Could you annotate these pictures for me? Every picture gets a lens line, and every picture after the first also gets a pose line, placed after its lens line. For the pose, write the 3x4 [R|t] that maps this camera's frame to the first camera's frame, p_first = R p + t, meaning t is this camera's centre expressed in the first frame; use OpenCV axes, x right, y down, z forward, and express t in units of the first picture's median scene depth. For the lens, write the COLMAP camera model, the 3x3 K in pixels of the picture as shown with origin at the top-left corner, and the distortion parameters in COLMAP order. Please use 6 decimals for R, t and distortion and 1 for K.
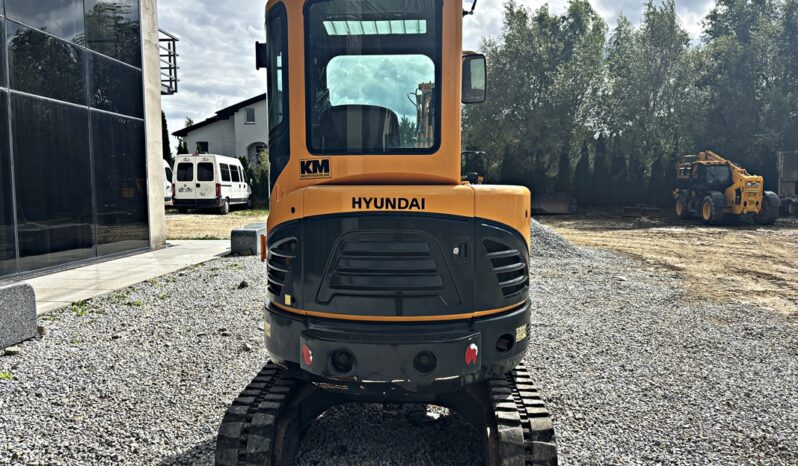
lens RADIAL K [[599.4, 0, 393.9], [0, 599.4, 236.6], [0, 0, 1]] dist [0.054812, -0.058477]
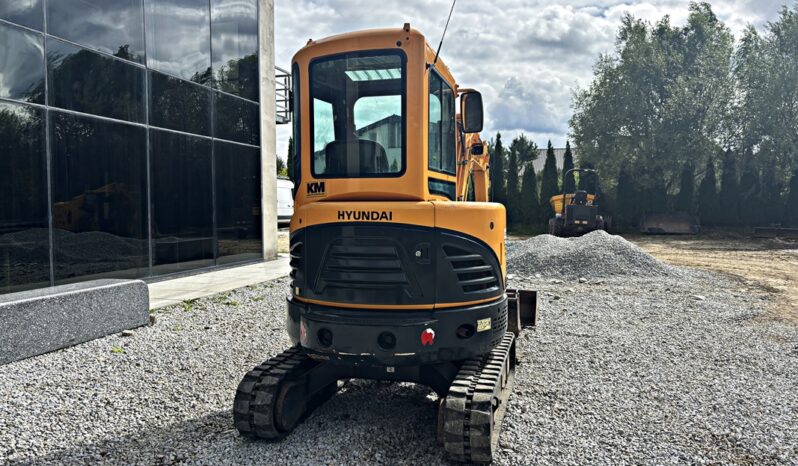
lens RADIAL K [[596.9, 0, 395.3], [0, 596.9, 224.7], [0, 0, 1]] dist [0.041120, -0.042494]
pose [[0.979079, 0.005856, -0.203394, 0.221691], [-0.016241, 0.998646, -0.049427, 0.018288], [0.202829, 0.051696, 0.977849, -0.164913]]
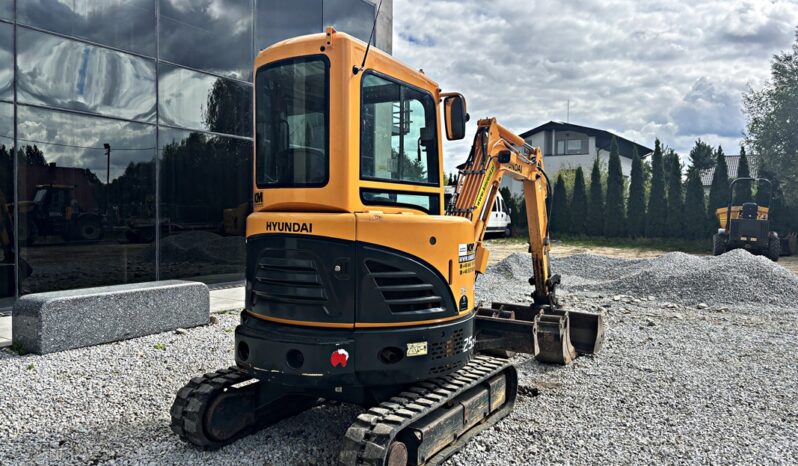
lens RADIAL K [[598.6, 0, 400.0], [0, 598.6, 220.7], [0, 0, 1]] dist [0.027574, -0.022617]
pose [[0.887455, 0.018554, -0.460520, 0.540524], [-0.053424, 0.996595, -0.062799, -0.001839], [0.457787, 0.080334, 0.885425, 0.003678]]
